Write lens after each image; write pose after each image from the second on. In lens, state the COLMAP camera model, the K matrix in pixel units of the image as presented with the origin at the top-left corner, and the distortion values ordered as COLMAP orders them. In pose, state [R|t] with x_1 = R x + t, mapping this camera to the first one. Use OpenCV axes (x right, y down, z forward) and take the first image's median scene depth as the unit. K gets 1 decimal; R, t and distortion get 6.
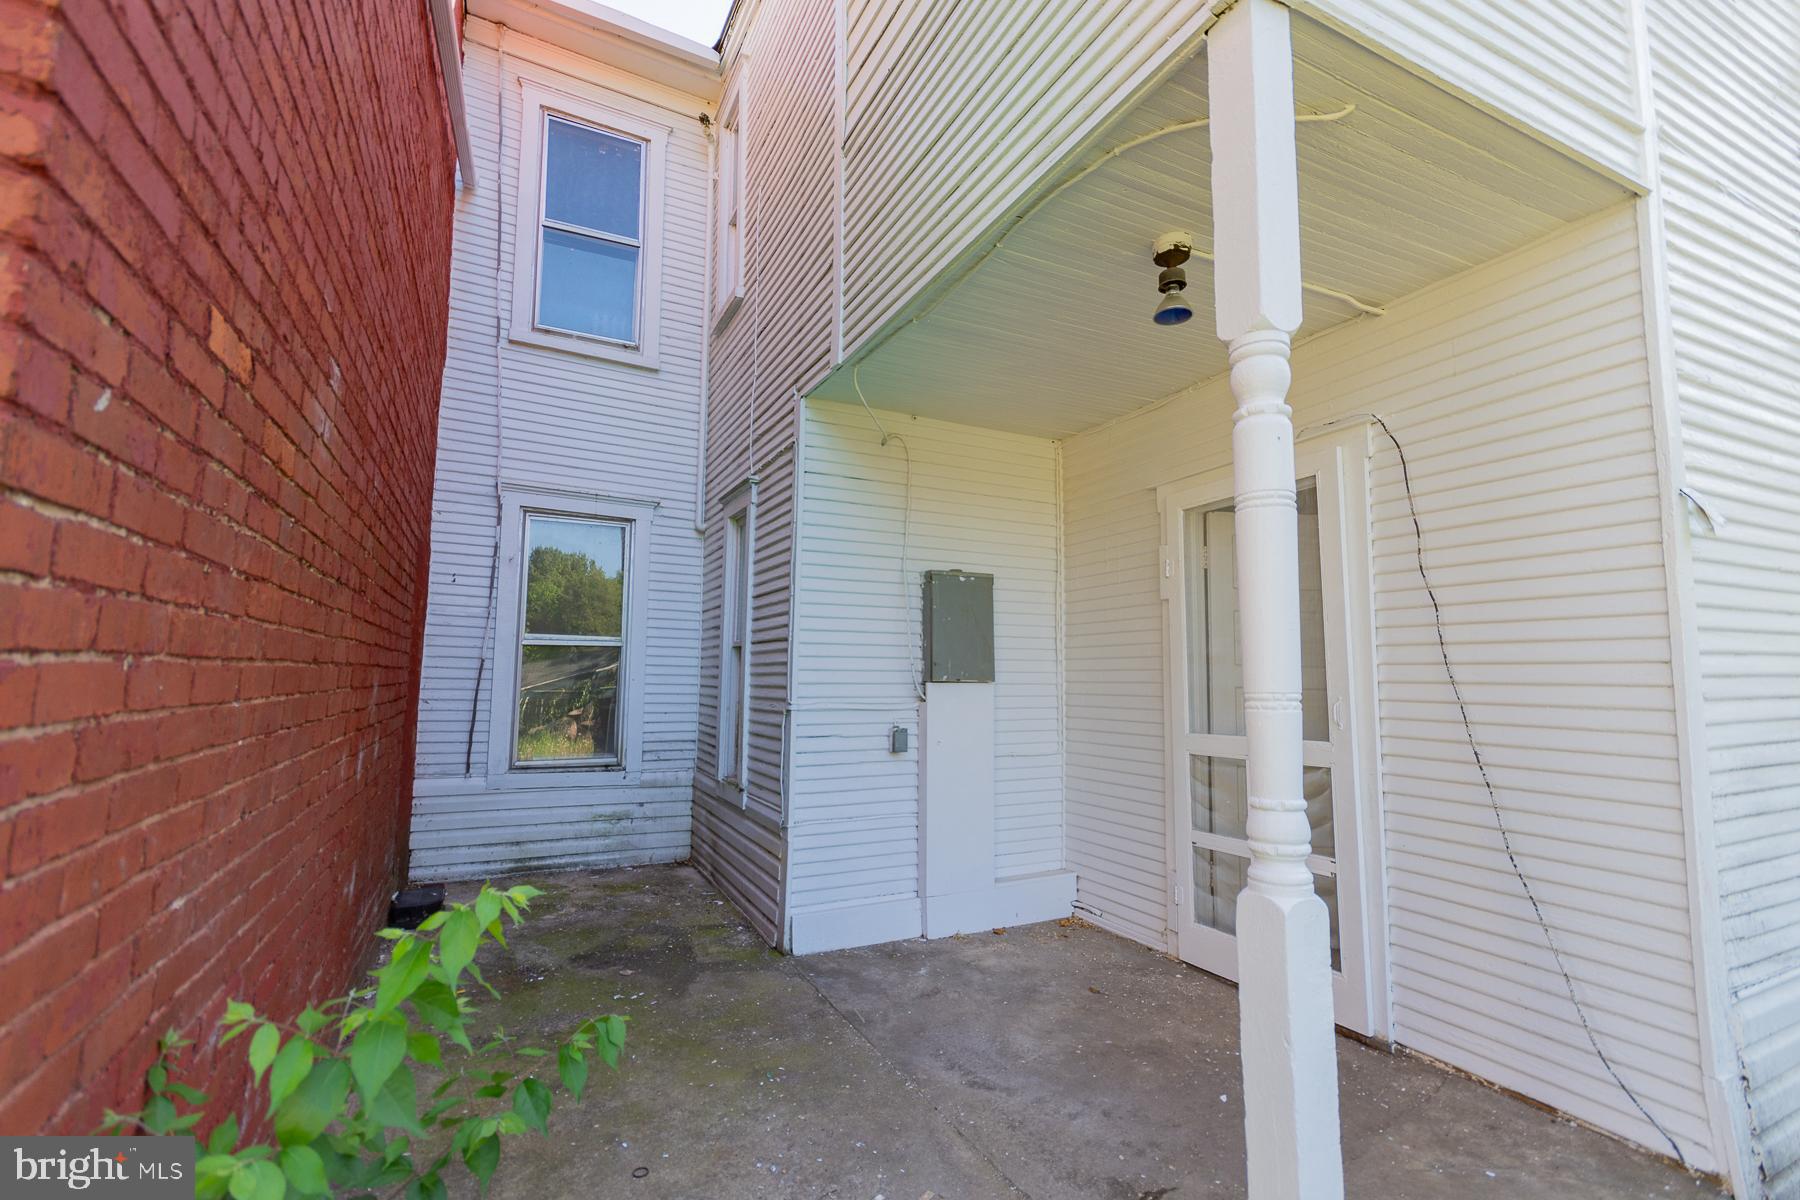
lens RADIAL K [[806.9, 0, 921.0], [0, 806.9, 594.2], [0, 0, 1]] dist [0.003834, -0.000858]
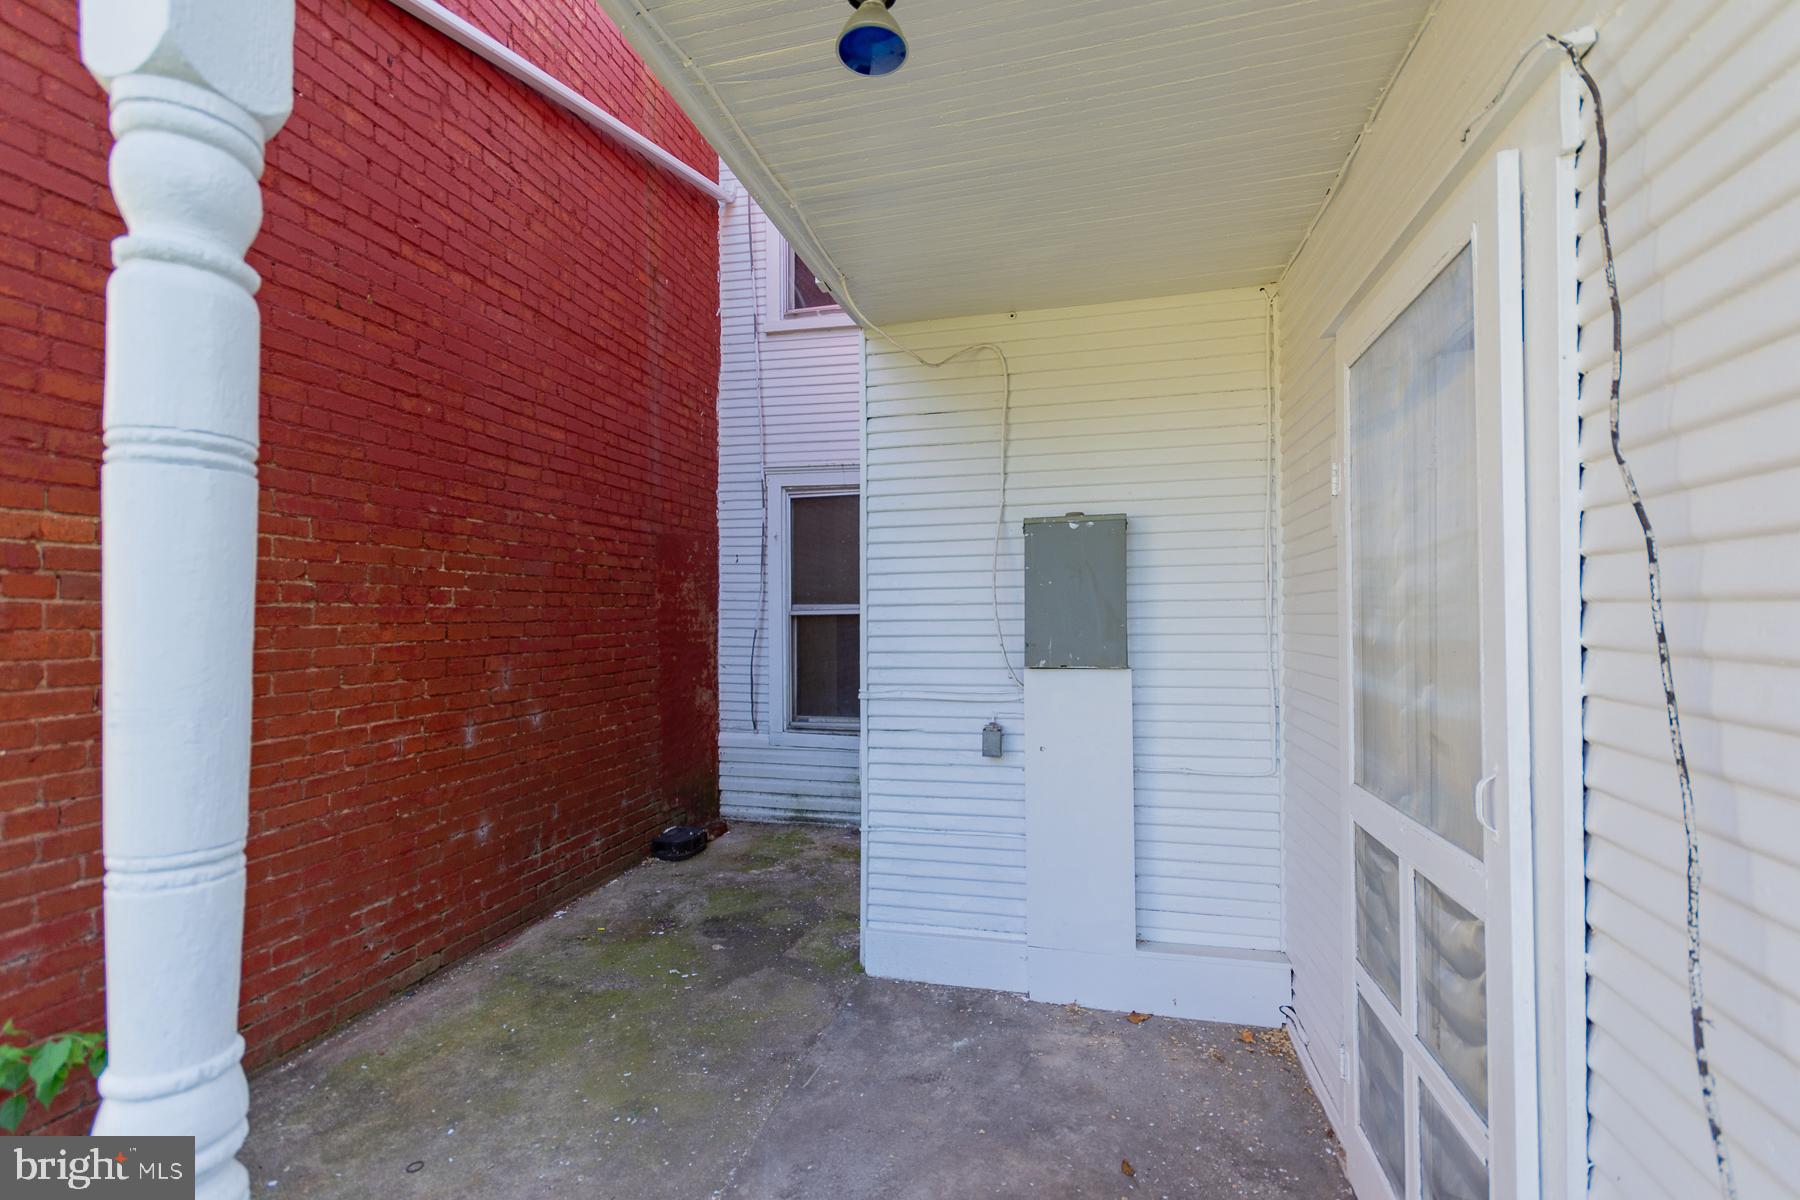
lens RADIAL K [[806.9, 0, 899.4], [0, 806.9, 598.3], [0, 0, 1]] dist [0.003834, -0.000858]
pose [[0.747442, -0.028301, -0.663723, 0.418727], [0.081916, 0.995394, 0.049805, -0.002633], [0.659257, -0.091596, 0.746318, 0.361787]]
